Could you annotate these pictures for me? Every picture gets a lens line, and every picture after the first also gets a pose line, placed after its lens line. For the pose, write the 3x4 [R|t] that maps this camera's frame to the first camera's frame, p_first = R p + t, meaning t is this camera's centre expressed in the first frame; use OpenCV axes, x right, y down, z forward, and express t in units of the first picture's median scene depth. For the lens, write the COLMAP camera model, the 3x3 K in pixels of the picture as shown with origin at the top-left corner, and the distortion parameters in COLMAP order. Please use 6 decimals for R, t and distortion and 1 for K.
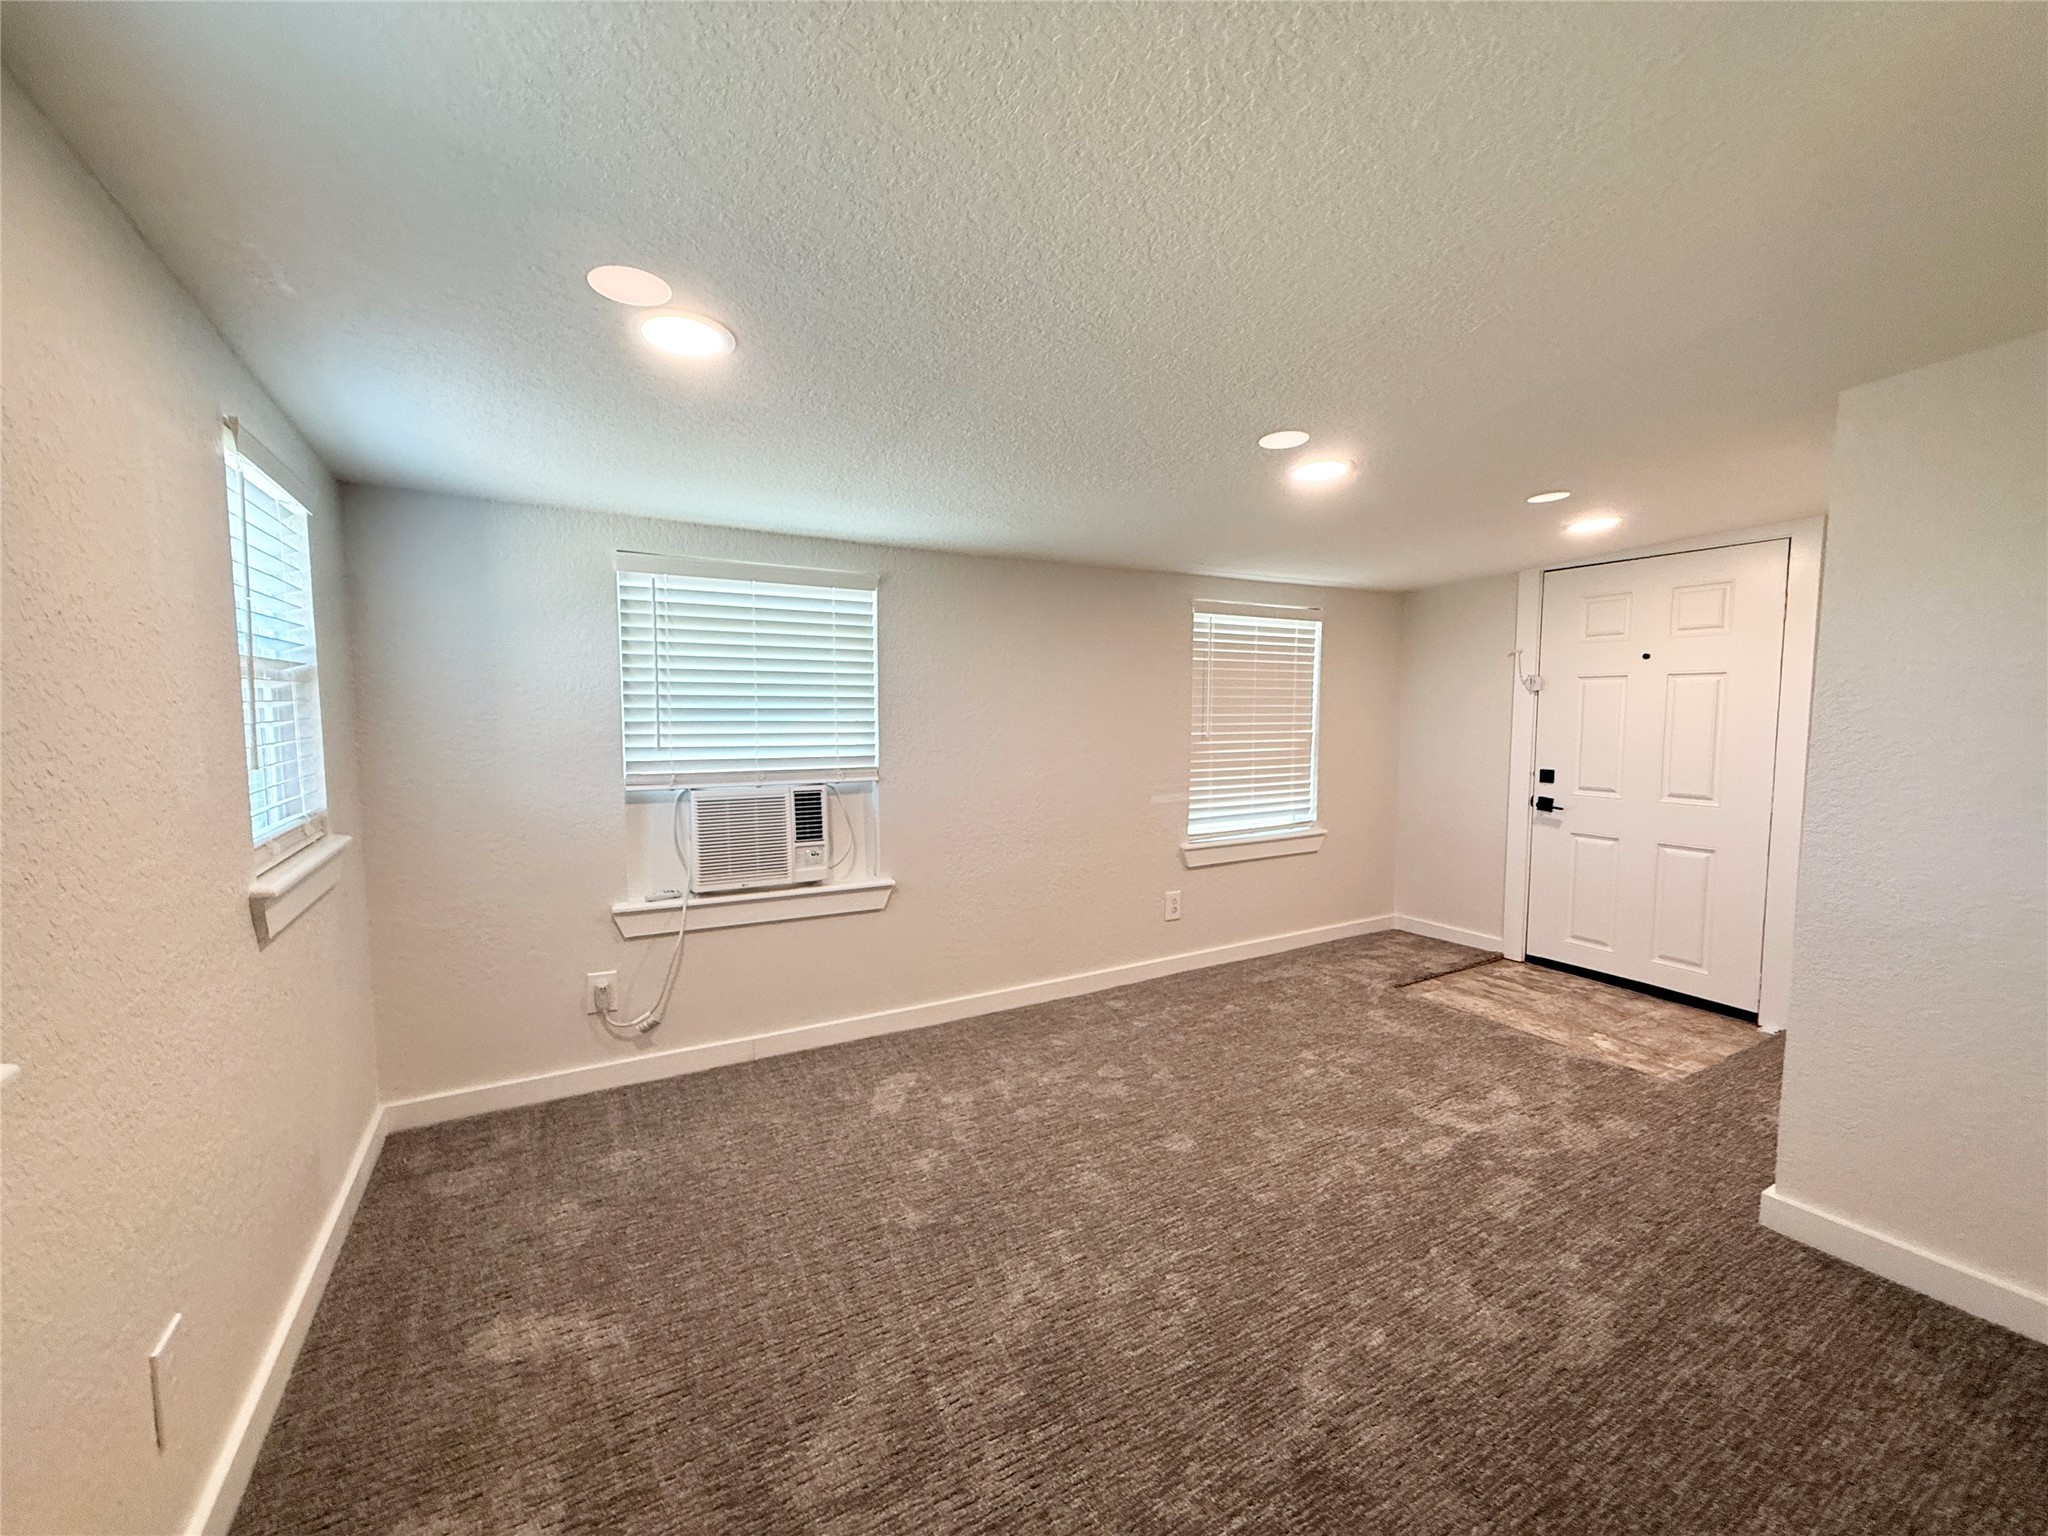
lens RADIAL K [[816.1, 0, 1010.6], [0, 816.1, 783.2], [0, 0, 1]] dist [-0.000013, 0.000543]
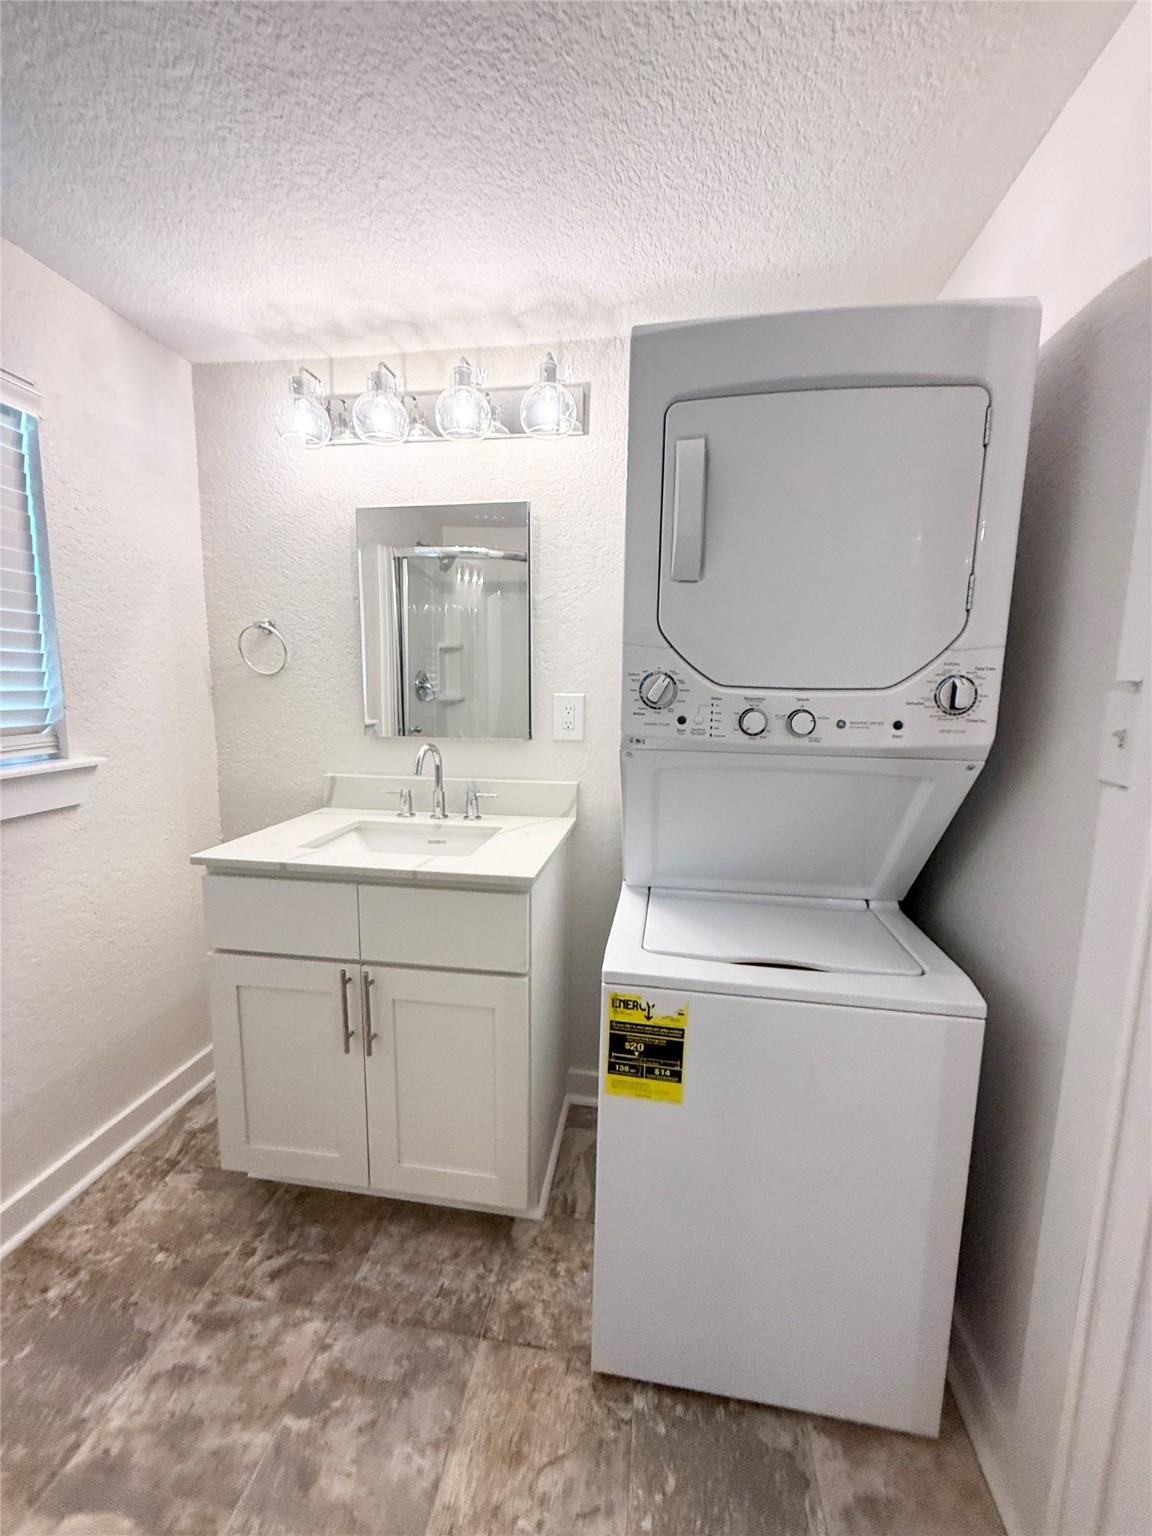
lens RADIAL K [[612.1, 0, 575.3], [0, 612.1, 760.7], [0, 0, 1]] dist [-0.000013, 0.000543]
pose [[0.621056, -0.086278, 0.779003, 0.577746], [0.053613, 0.996271, 0.067599, -0.068991], [-0.781931, -0.000218, 0.623366, 0.711650]]
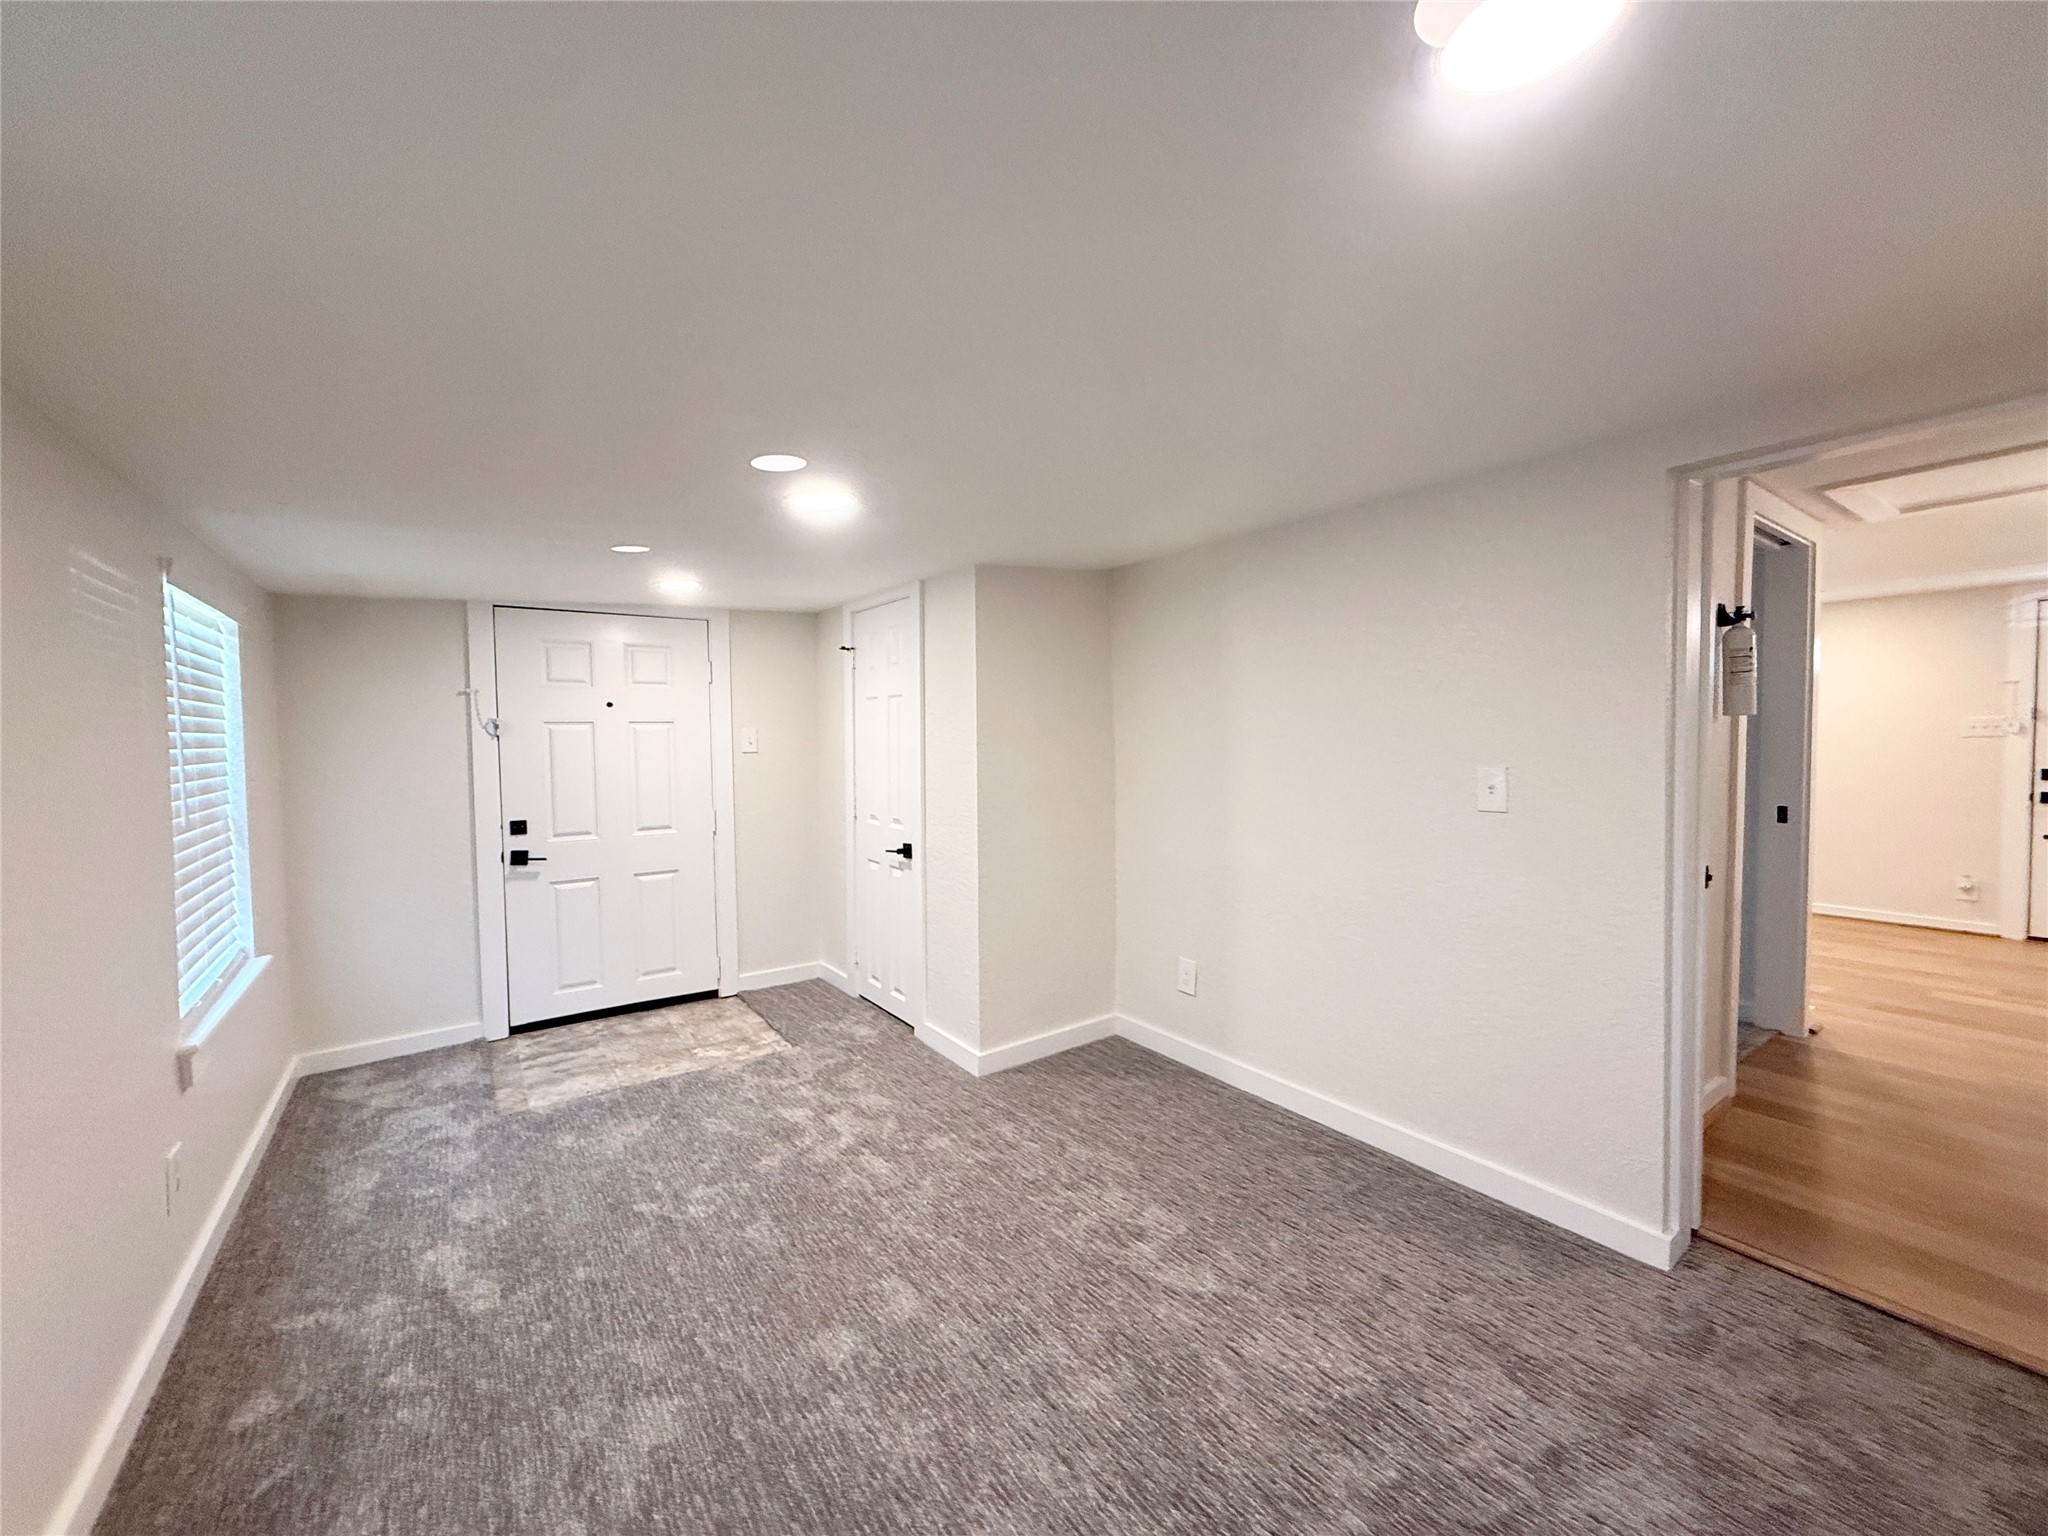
lens RADIAL K [[816.1, 0, 1022.2], [0, 816.1, 766.6], [0, 0, 1]] dist [-0.000013, 0.000543]
pose [[-0.111187, -0.036401, 0.993133, -0.347045], [0.104224, 0.993391, 0.048079, -0.066419], [-0.988319, 0.108854, -0.106659, 0.555660]]
